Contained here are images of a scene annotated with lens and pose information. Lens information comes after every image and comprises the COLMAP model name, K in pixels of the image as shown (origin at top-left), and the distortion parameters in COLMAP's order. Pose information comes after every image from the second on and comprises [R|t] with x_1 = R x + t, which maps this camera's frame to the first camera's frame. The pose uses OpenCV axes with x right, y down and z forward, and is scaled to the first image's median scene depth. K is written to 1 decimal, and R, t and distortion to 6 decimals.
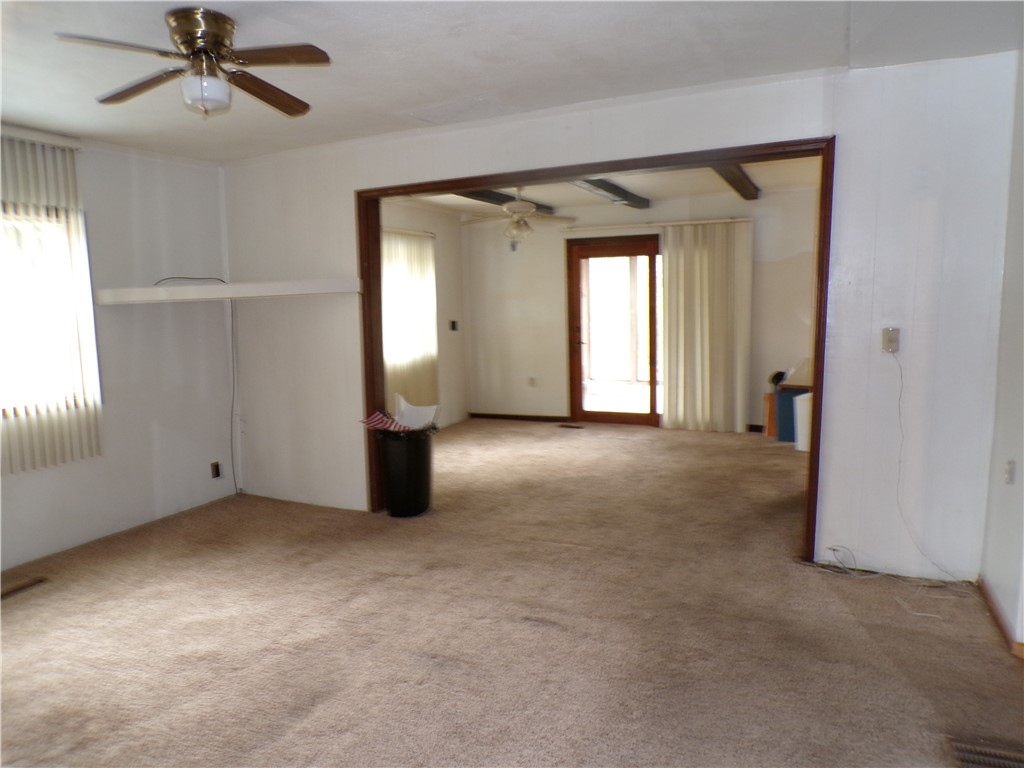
lens RADIAL K [[703.9, 0, 516.4], [0, 703.9, 386.5], [0, 0, 1]] dist [-0.013648, 0.000678]
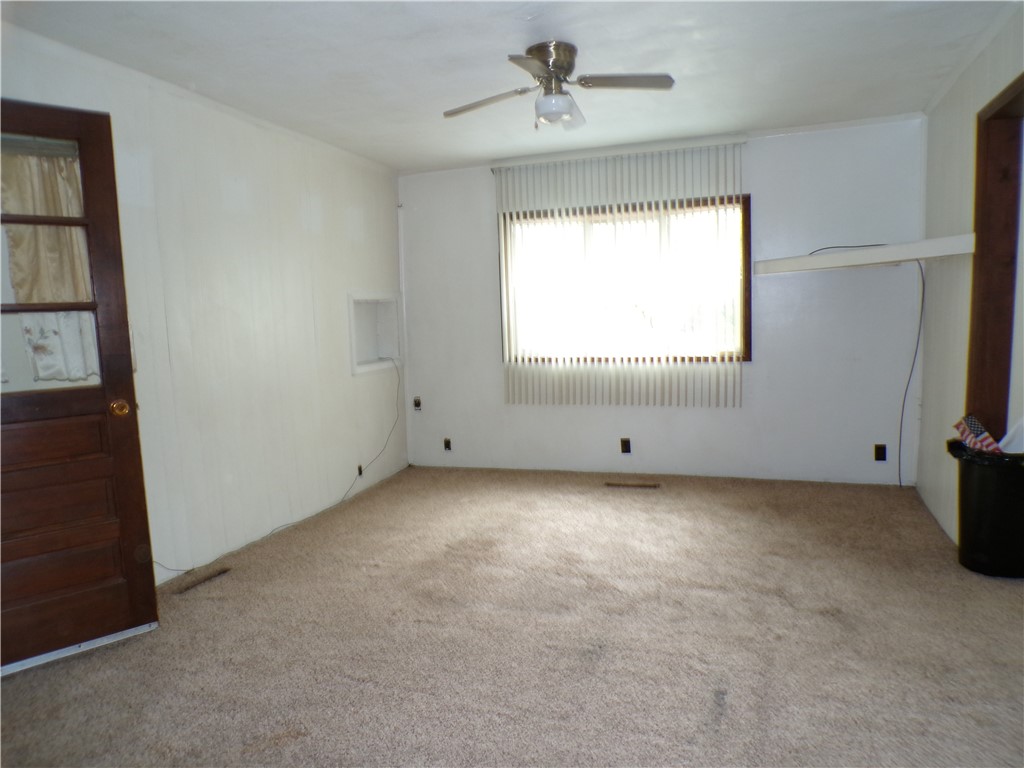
lens RADIAL K [[703.9, 0, 515.9], [0, 703.9, 379.8], [0, 0, 1]] dist [-0.013648, 0.000678]
pose [[0.101819, 0.128498, -0.986469, 0.598886], [-0.091551, 0.988625, 0.119330, -0.058478], [0.990581, 0.078162, 0.112425, 0.589136]]
